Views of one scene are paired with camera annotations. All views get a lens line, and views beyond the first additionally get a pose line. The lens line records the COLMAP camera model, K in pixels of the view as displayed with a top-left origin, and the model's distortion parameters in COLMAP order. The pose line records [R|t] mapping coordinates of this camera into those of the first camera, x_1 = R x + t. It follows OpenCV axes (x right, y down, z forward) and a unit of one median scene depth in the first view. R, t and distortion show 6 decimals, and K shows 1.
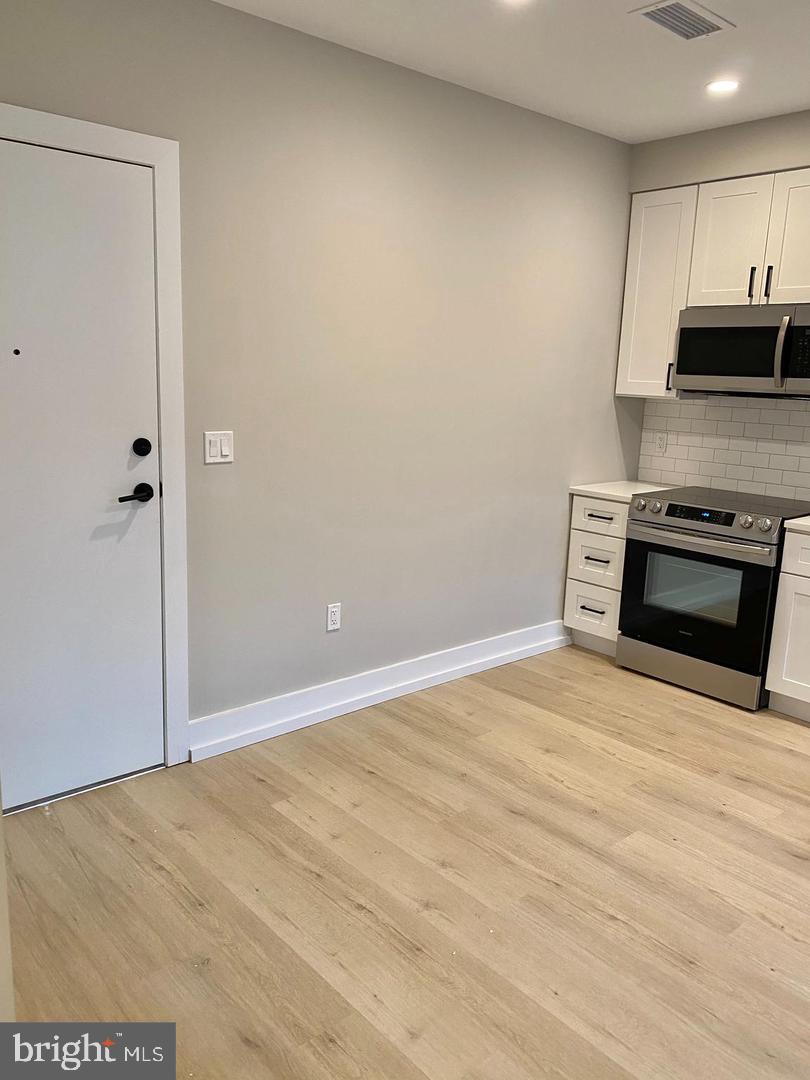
lens RADIAL K [[818.6, 0, 405.0], [0, 818.6, 540.0], [0, 0, 1]] dist [-0.008417, -0.004379]
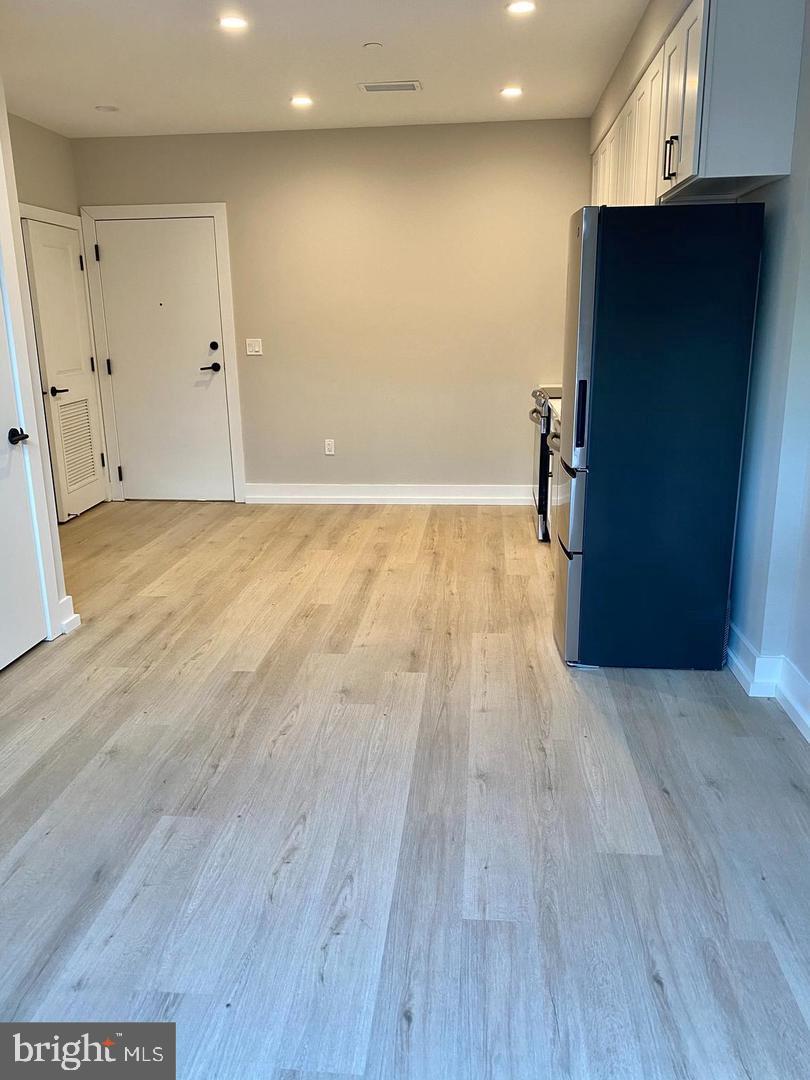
lens RADIAL K [[817.7, 0, 411.4], [0, 817.7, 530.1], [0, 0, 1]] dist [0.016688, -0.003337]
pose [[0.698412, 0.135524, -0.702748, 1.224284], [-0.112332, 0.990495, 0.079376, 0.105230], [0.706826, 0.023504, 0.706997, -0.126275]]
